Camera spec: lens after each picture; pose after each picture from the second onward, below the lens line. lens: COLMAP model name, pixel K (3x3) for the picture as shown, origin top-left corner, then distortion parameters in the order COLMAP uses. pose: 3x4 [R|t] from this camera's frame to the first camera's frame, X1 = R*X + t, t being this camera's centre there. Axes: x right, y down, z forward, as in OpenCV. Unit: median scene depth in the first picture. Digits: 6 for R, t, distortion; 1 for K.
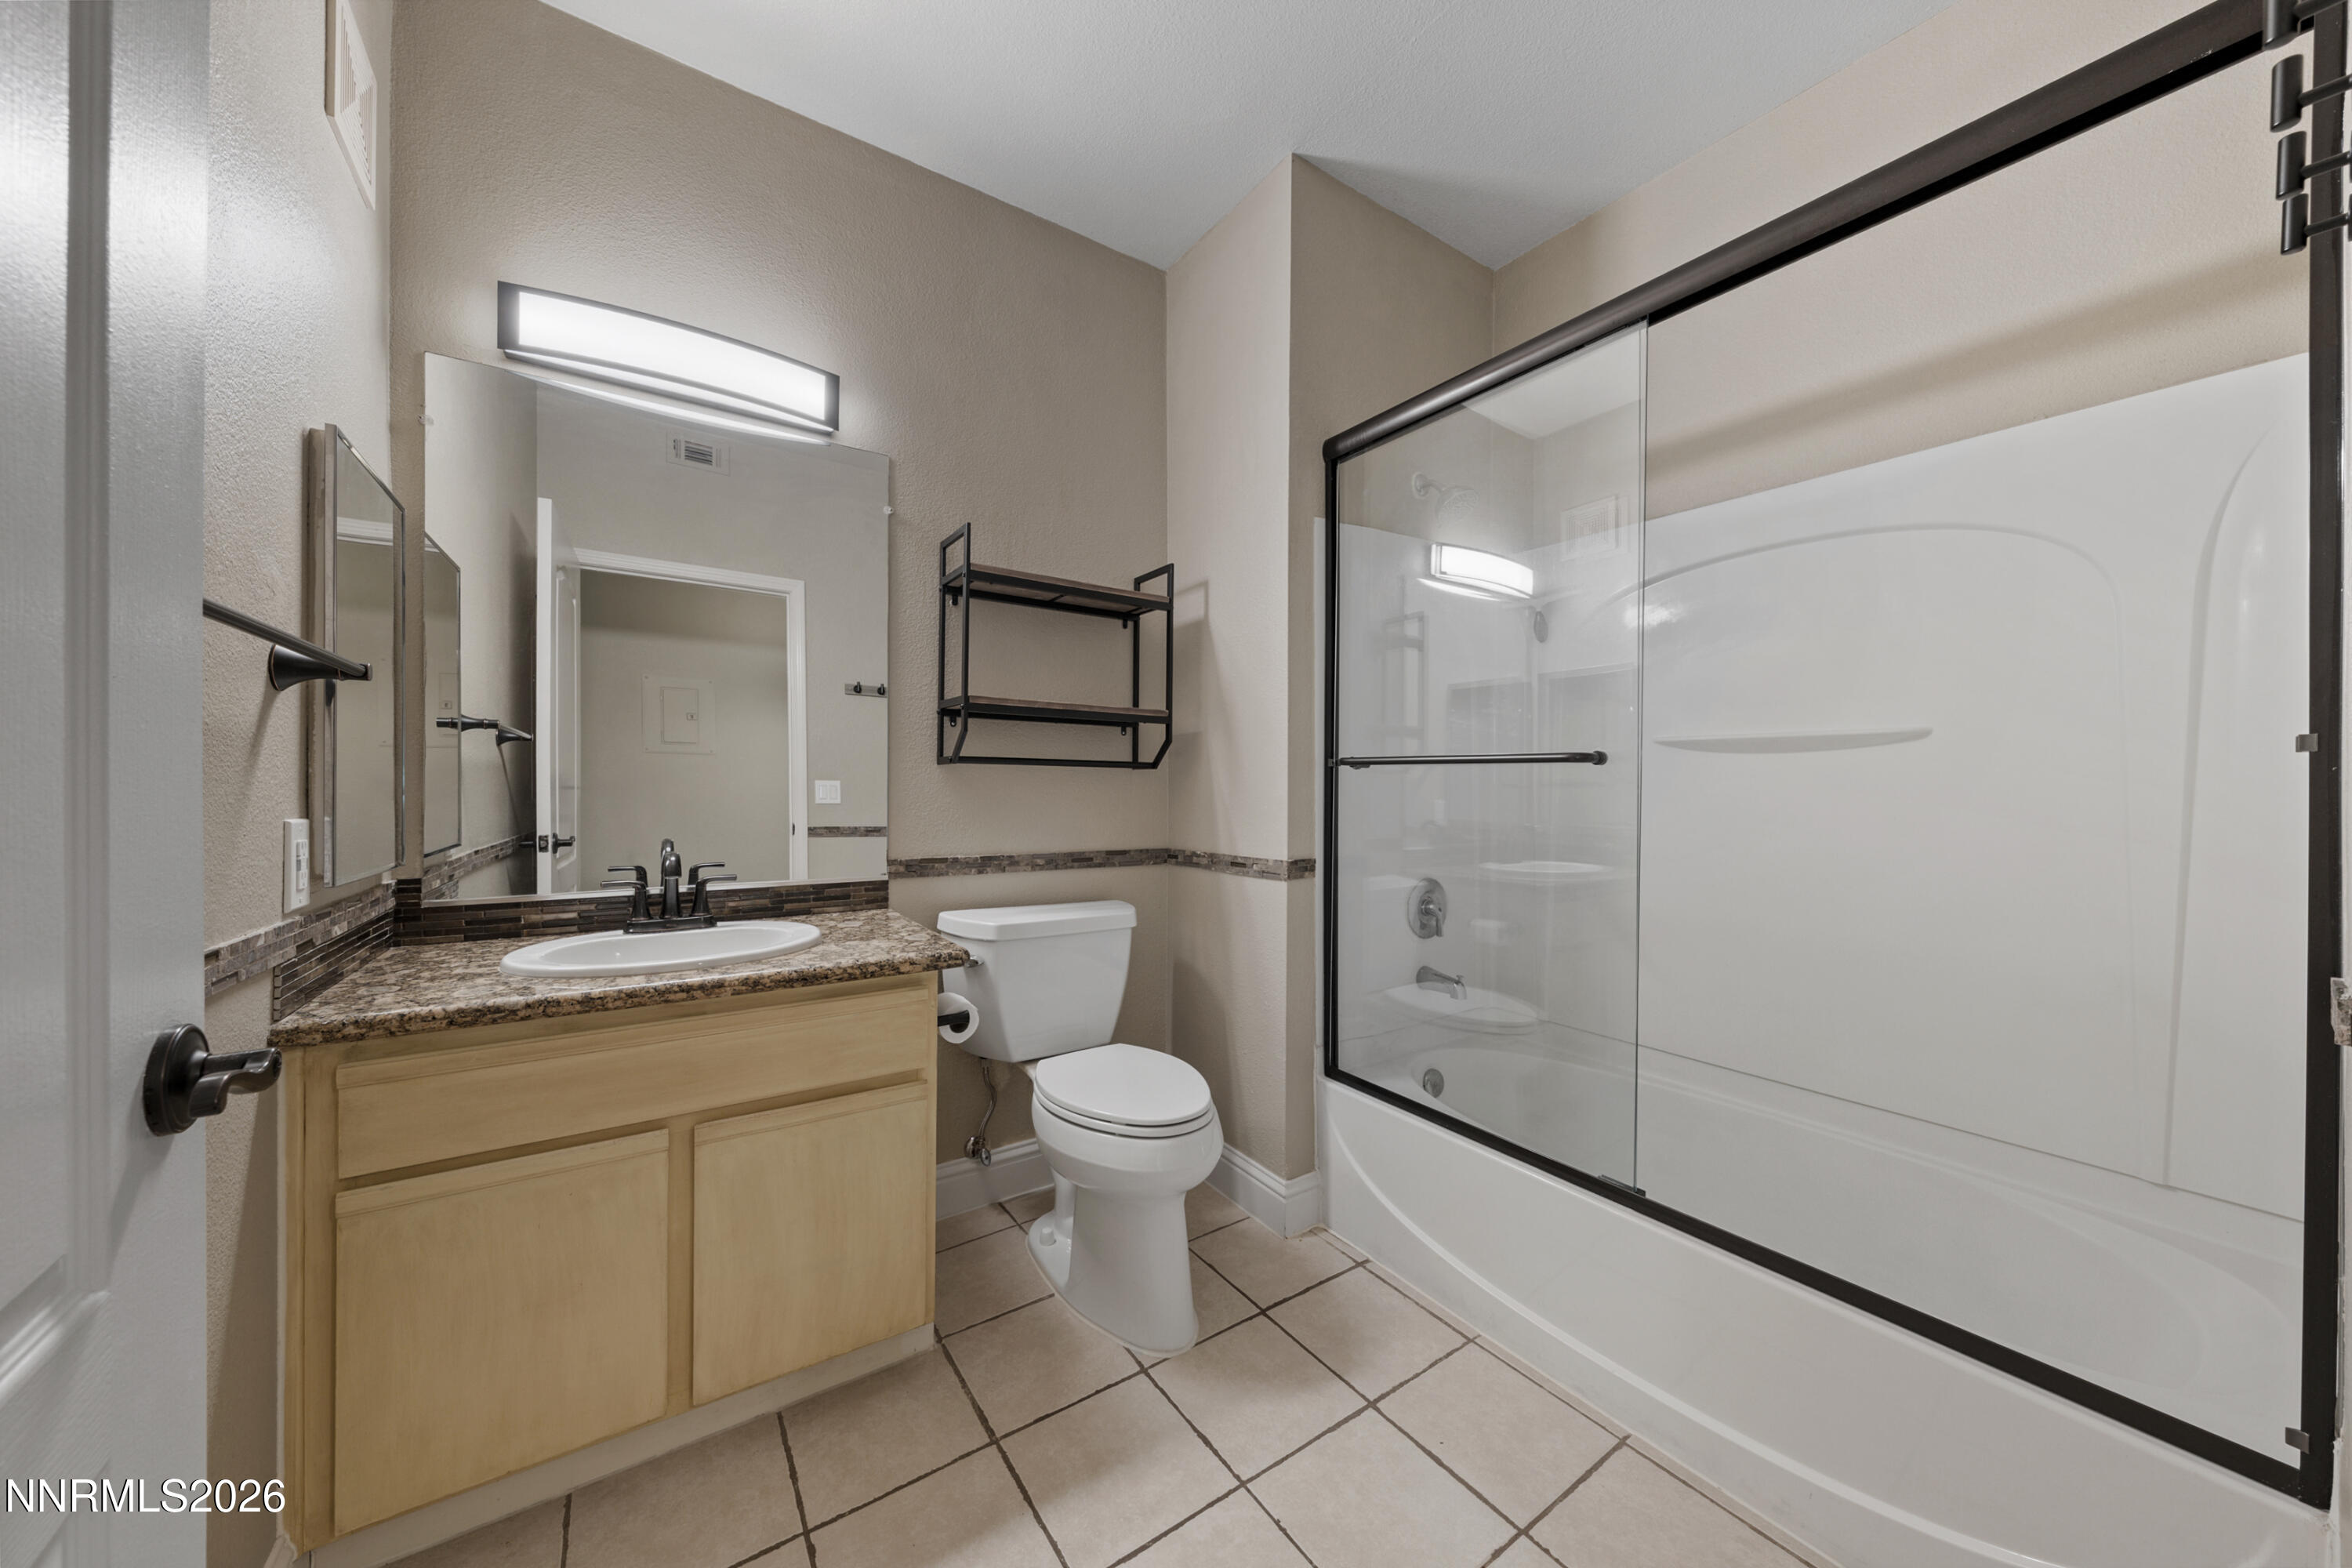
lens RADIAL K [[796.1, 0, 1174.8], [0, 796.1, 779.8], [0, 0, 1]] dist [-0.000928, -0.000239]
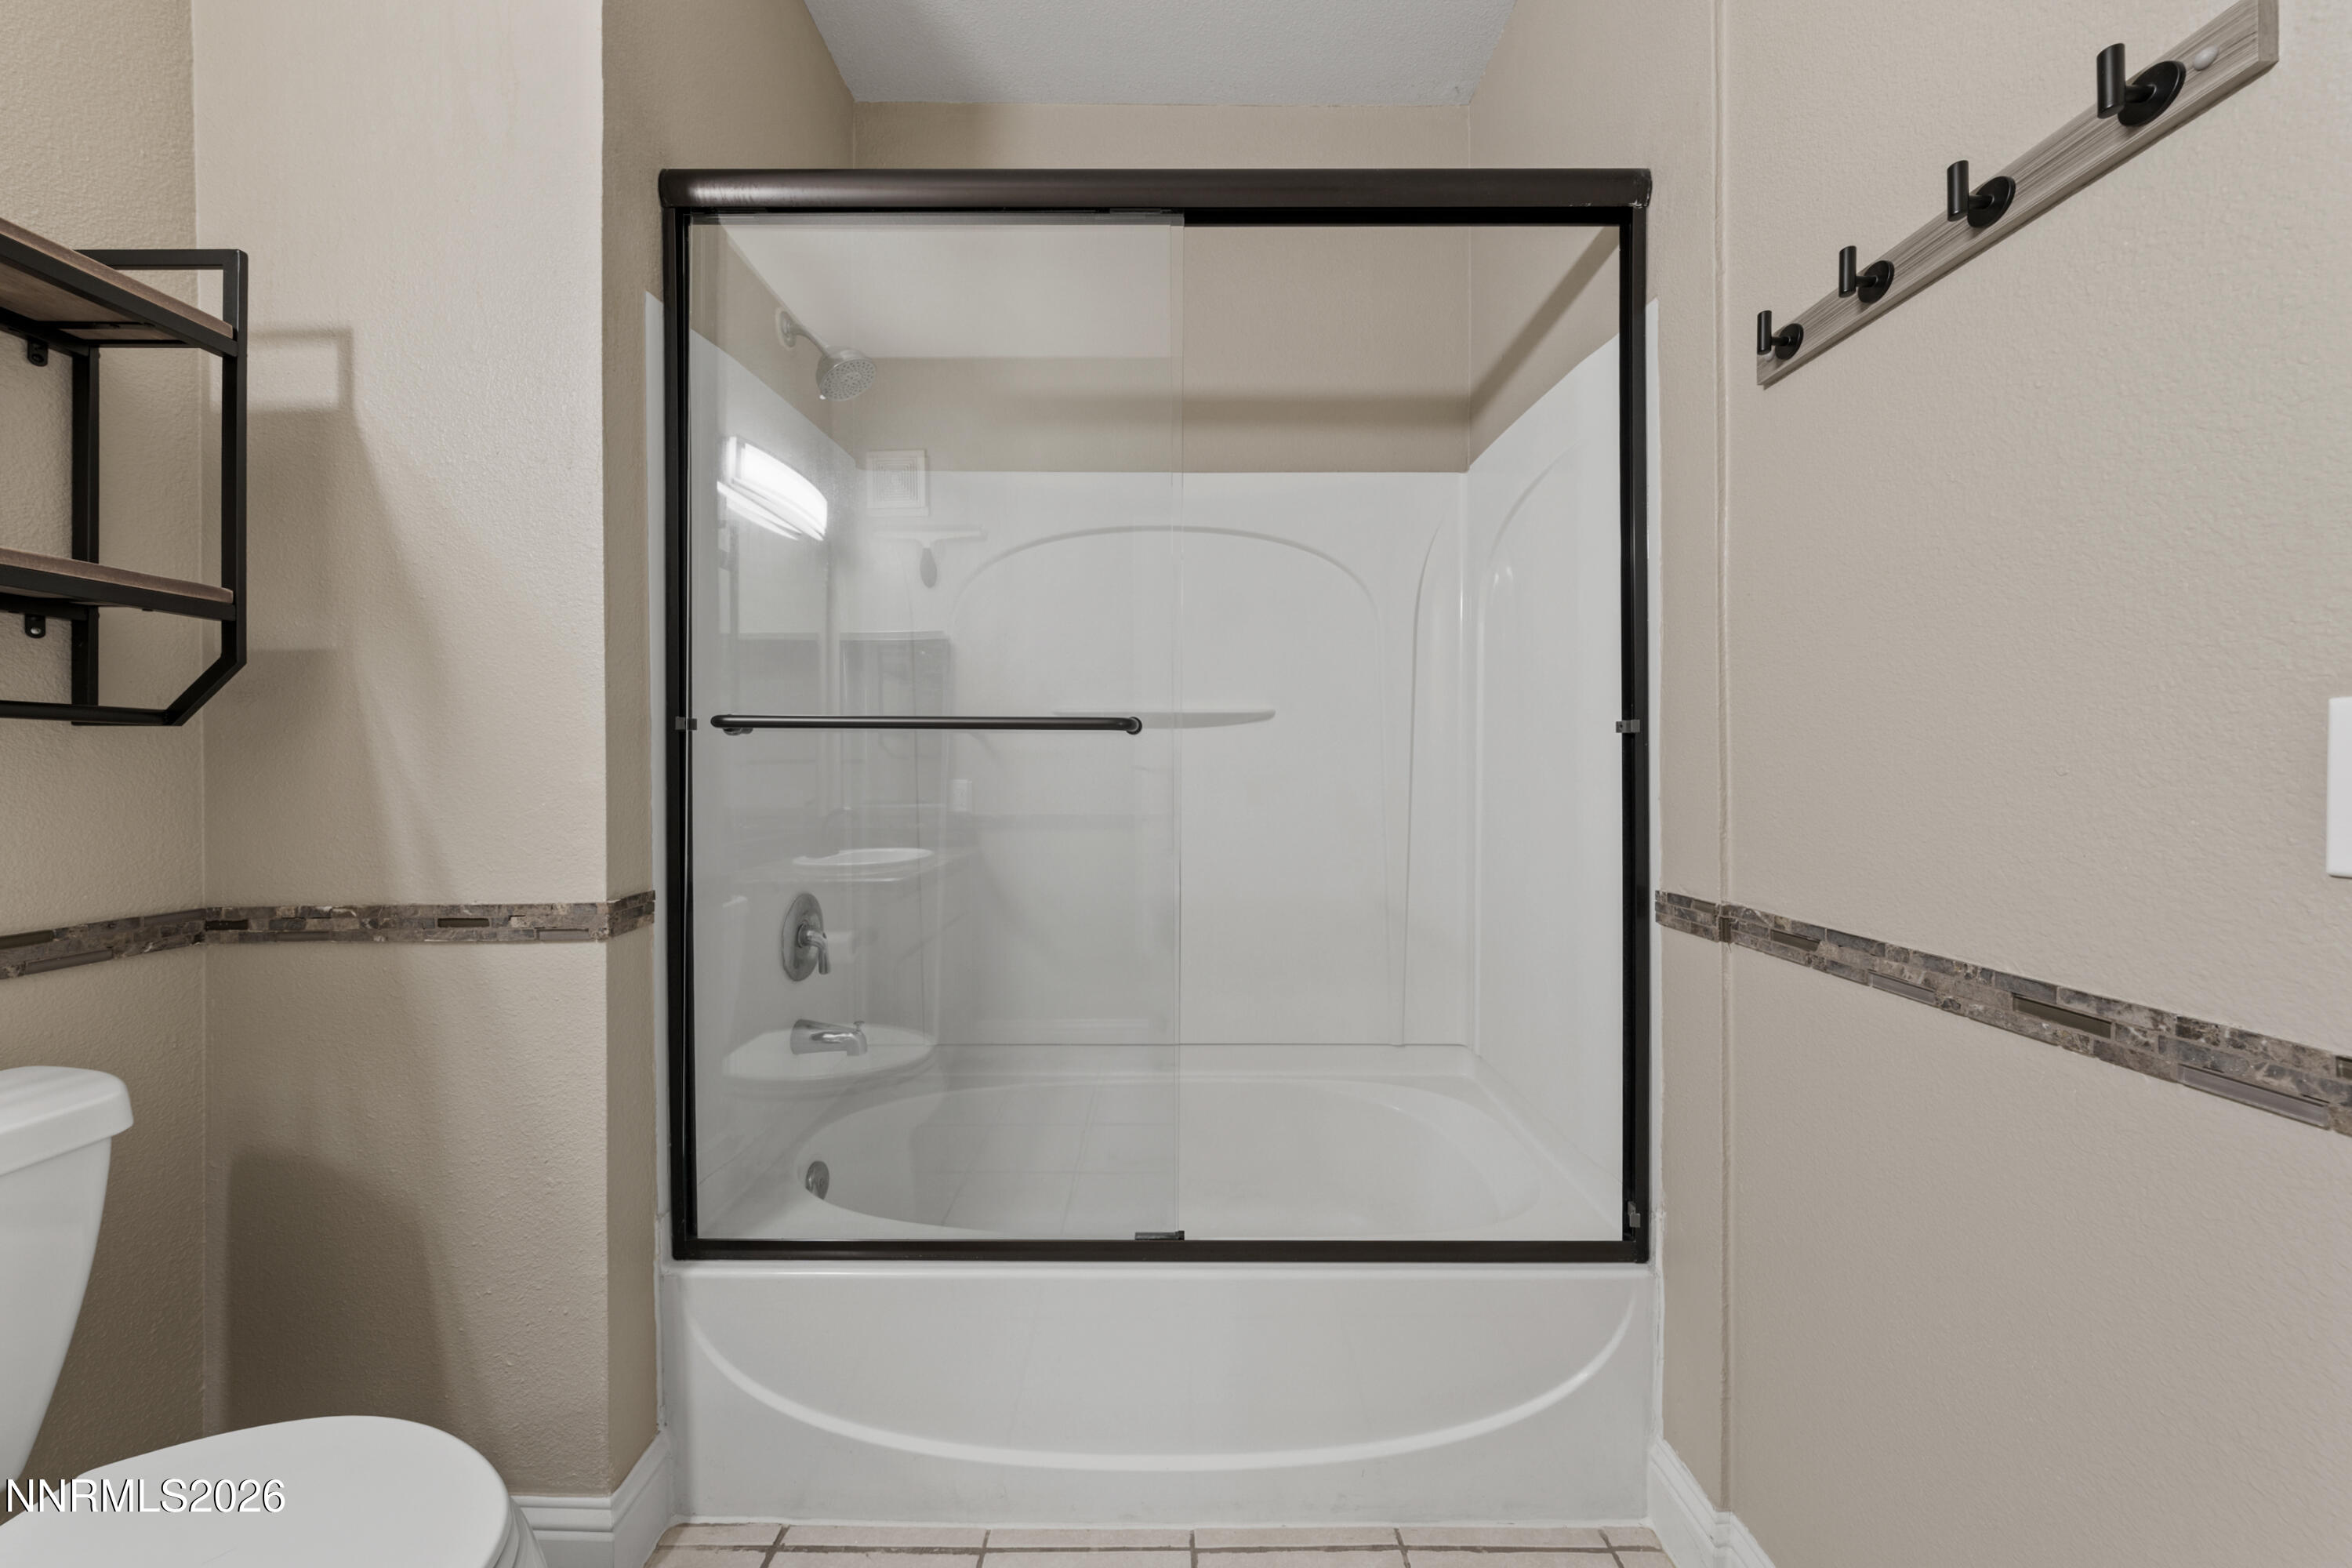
lens RADIAL K [[797.3, 0, 1178.9], [0, 797.3, 759.7], [0, 0, 1]] dist [-0.011297, 0.002687]
pose [[0.557899, -0.004567, 0.829896, -0.080789], [-0.000576, 0.999982, 0.005890, 0.001918], [-0.829909, -0.003764, 0.557887, 0.356035]]
